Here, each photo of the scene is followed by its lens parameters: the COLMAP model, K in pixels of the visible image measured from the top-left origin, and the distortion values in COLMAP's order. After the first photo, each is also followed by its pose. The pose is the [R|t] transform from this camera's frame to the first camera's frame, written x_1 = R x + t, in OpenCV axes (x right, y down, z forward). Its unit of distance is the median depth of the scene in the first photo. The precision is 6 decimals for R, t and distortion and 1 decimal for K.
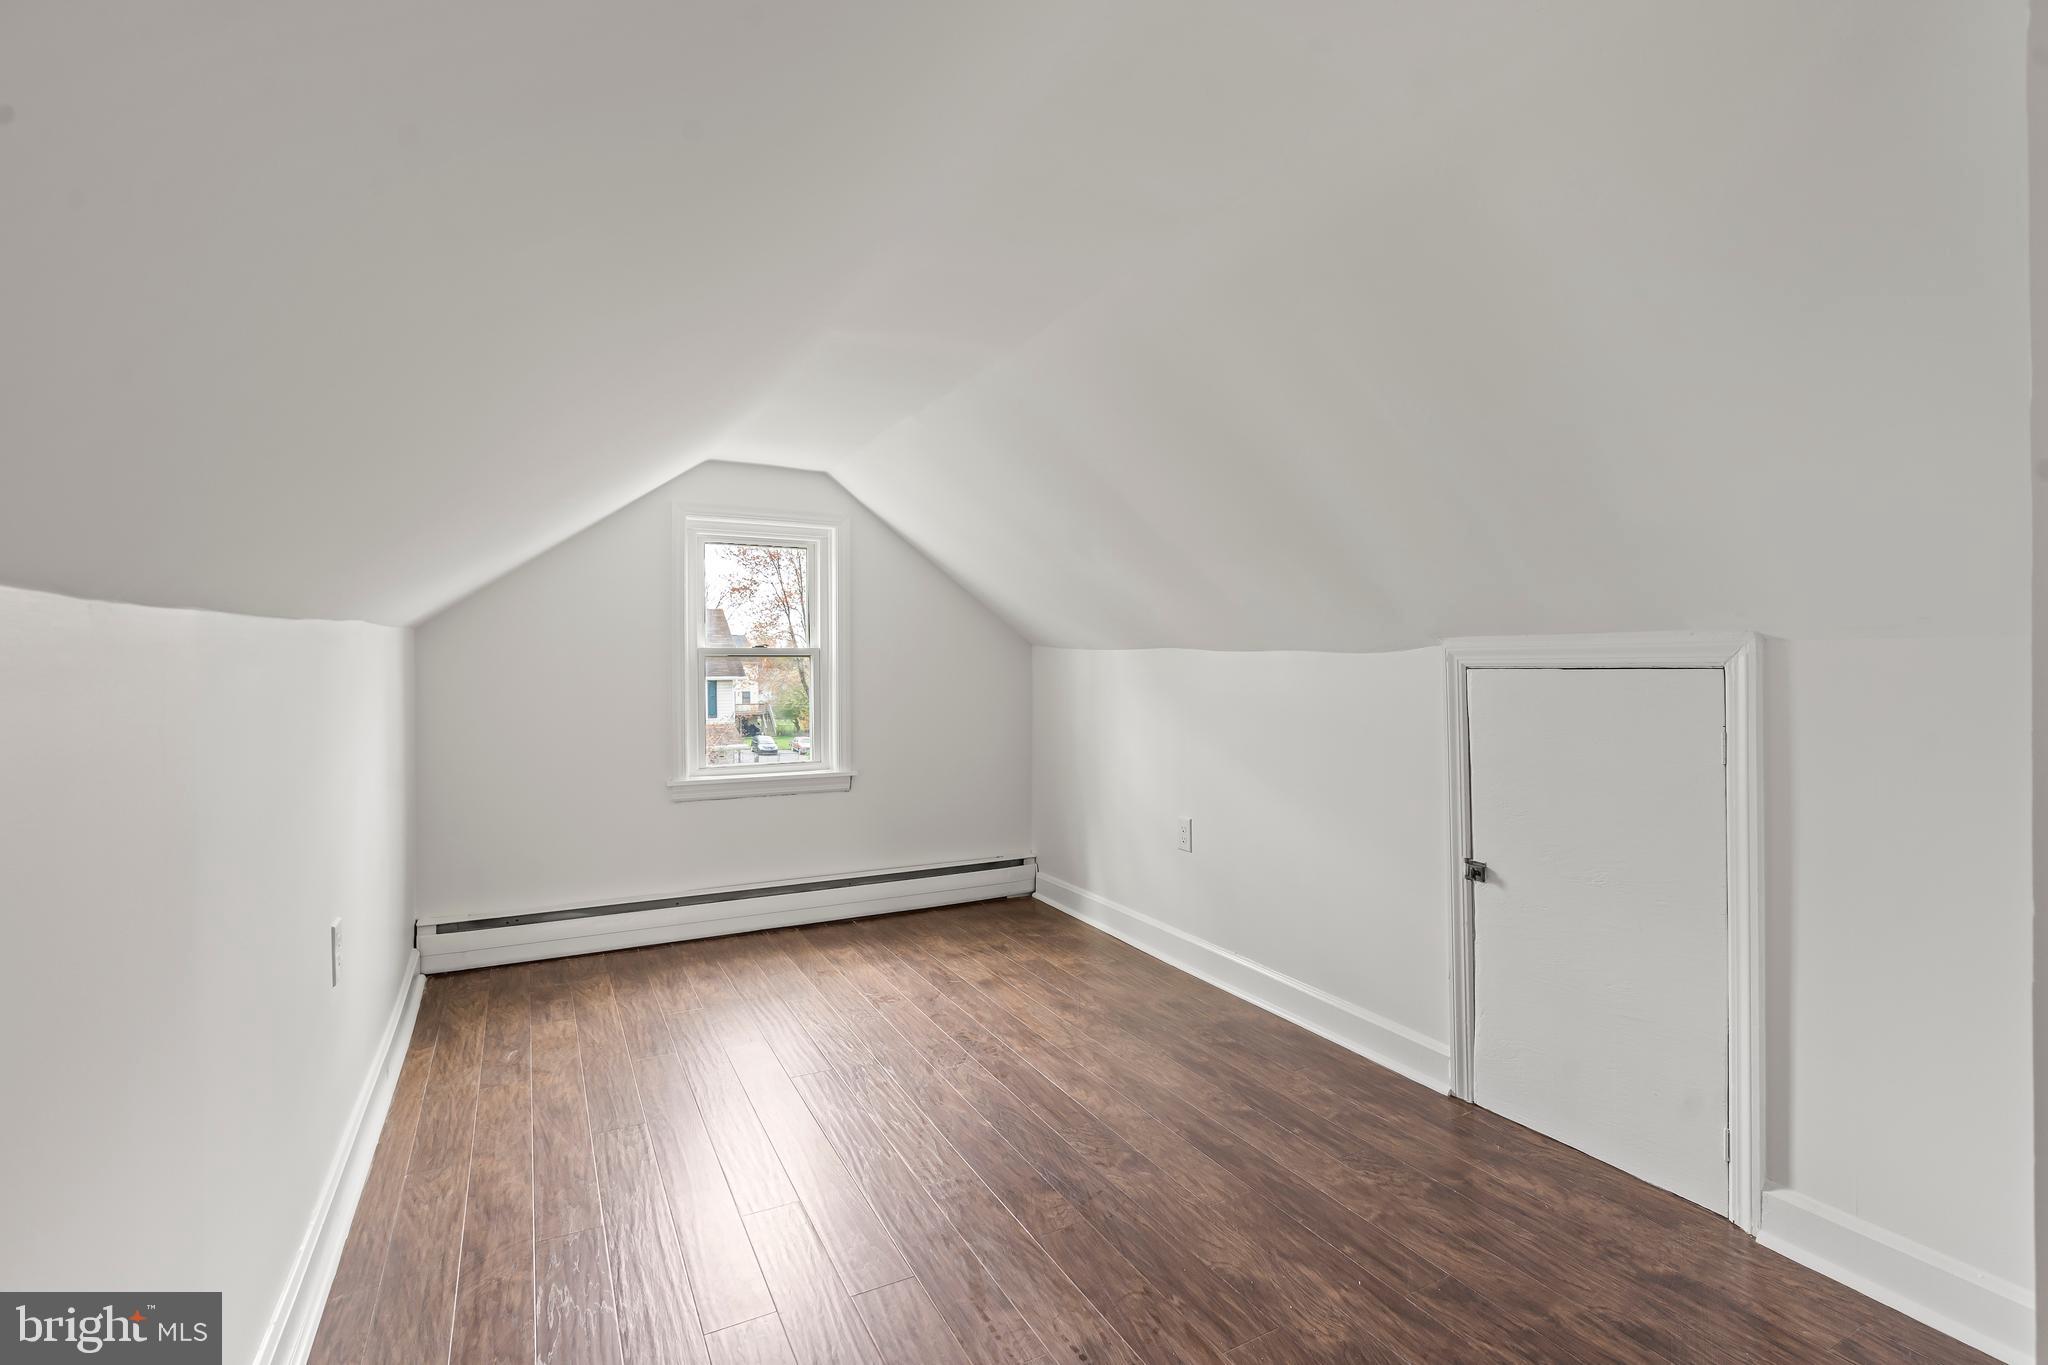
lens RADIAL K [[934.7, 0, 1024.0], [0, 934.7, 682.5], [0, 0, 1]] dist [-0.011332, 0.007177]
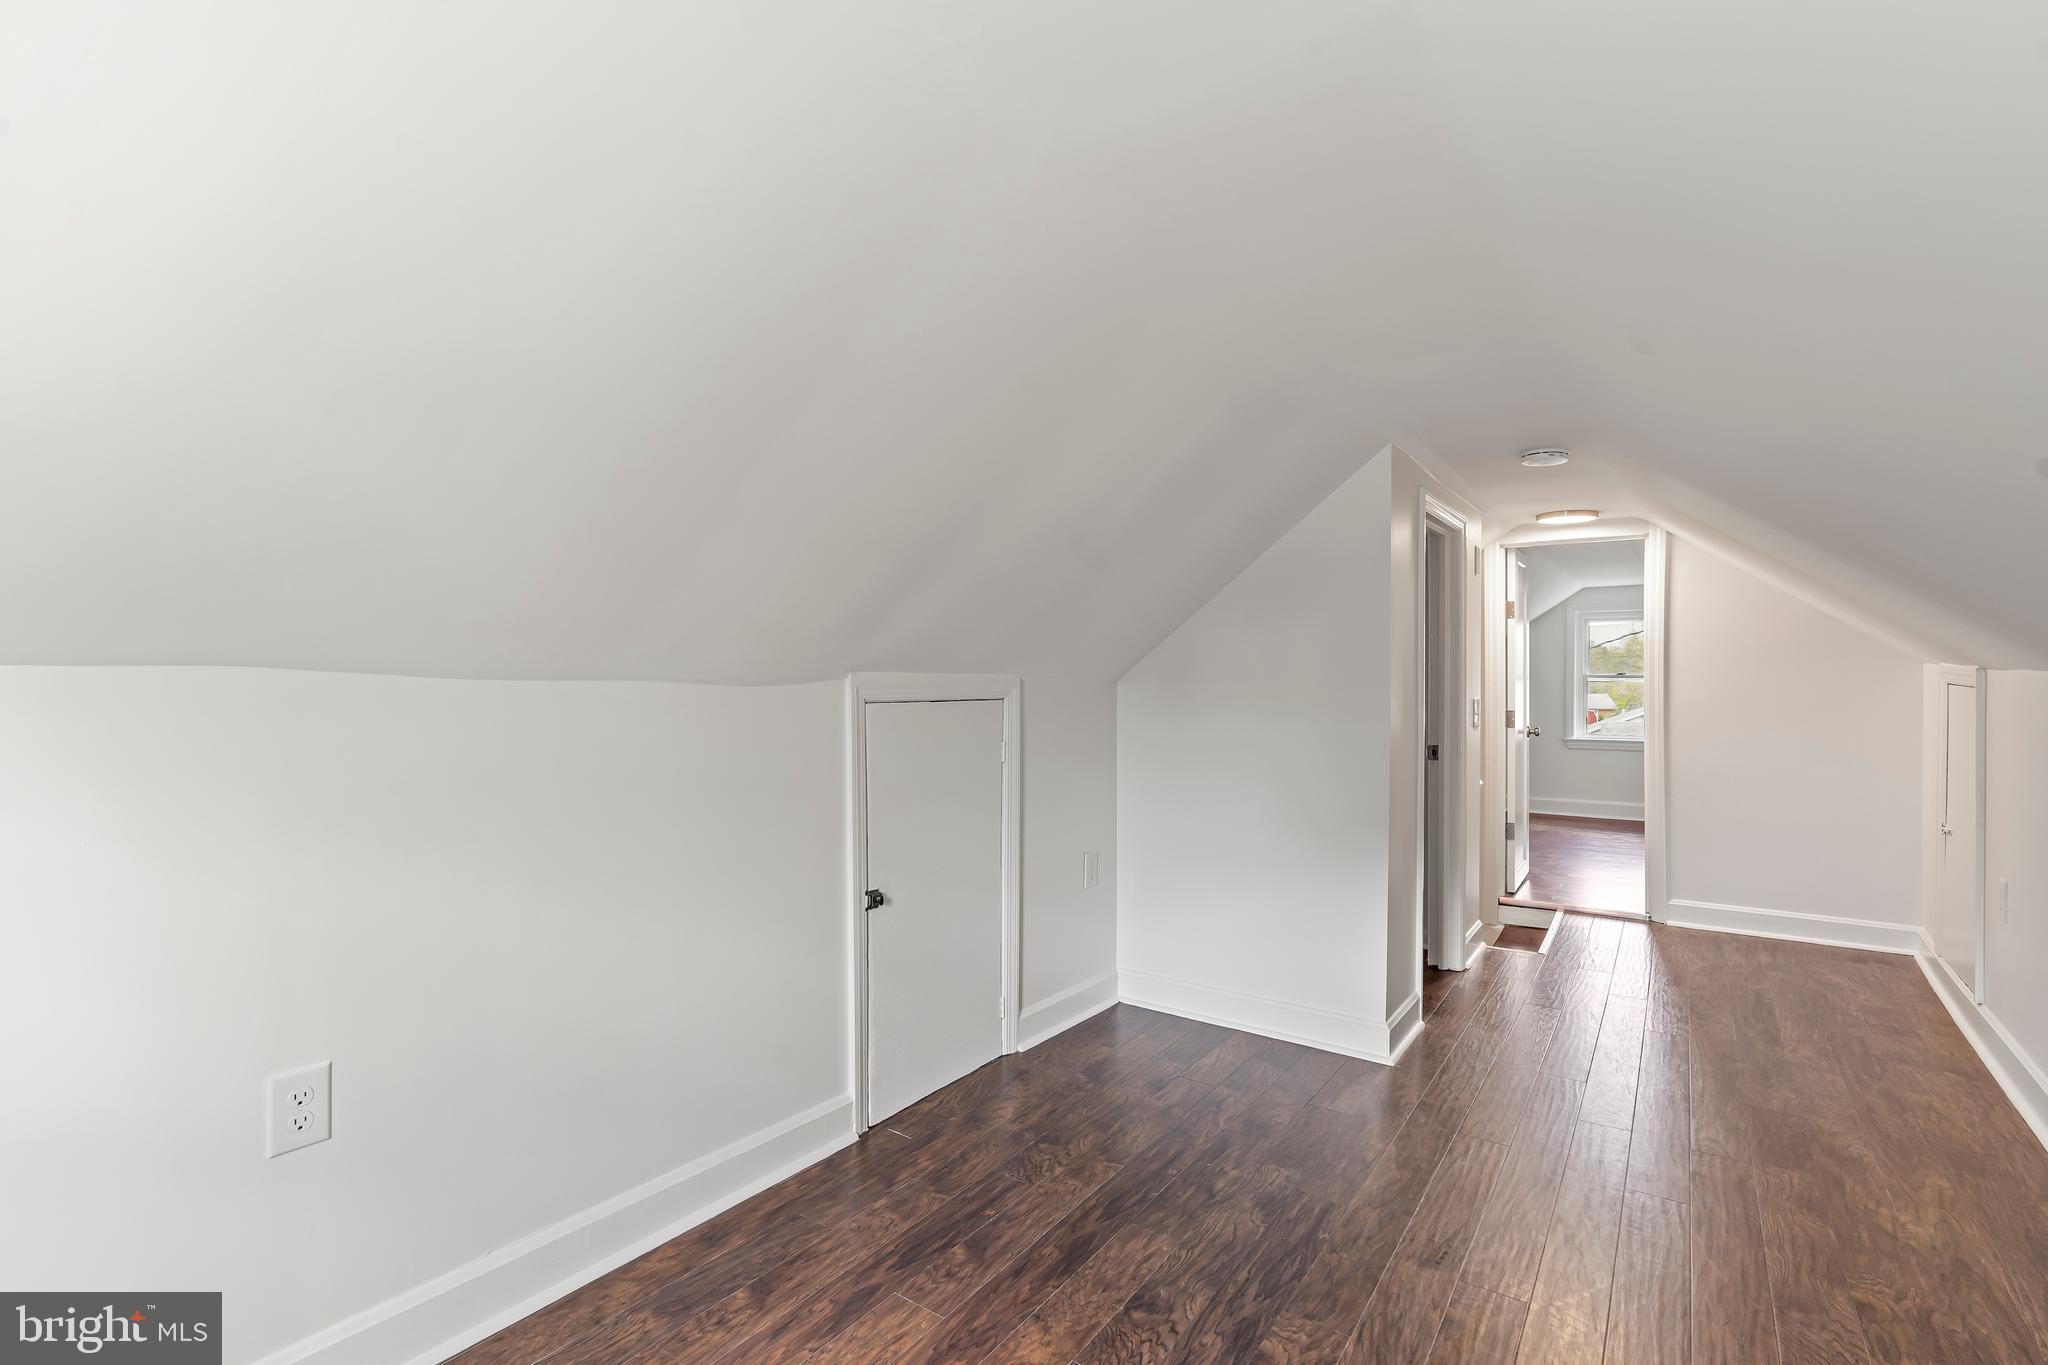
lens RADIAL K [[934.7, 0, 1024.0], [0, 934.7, 682.5], [0, 0, 1]] dist [-0.011332, 0.007177]
pose [[-0.441296, 0.002503, 0.897358, -0.575891], [0.019181, 0.999794, 0.006644, -0.045816], [-0.897157, 0.020144, -0.441253, 1.448912]]
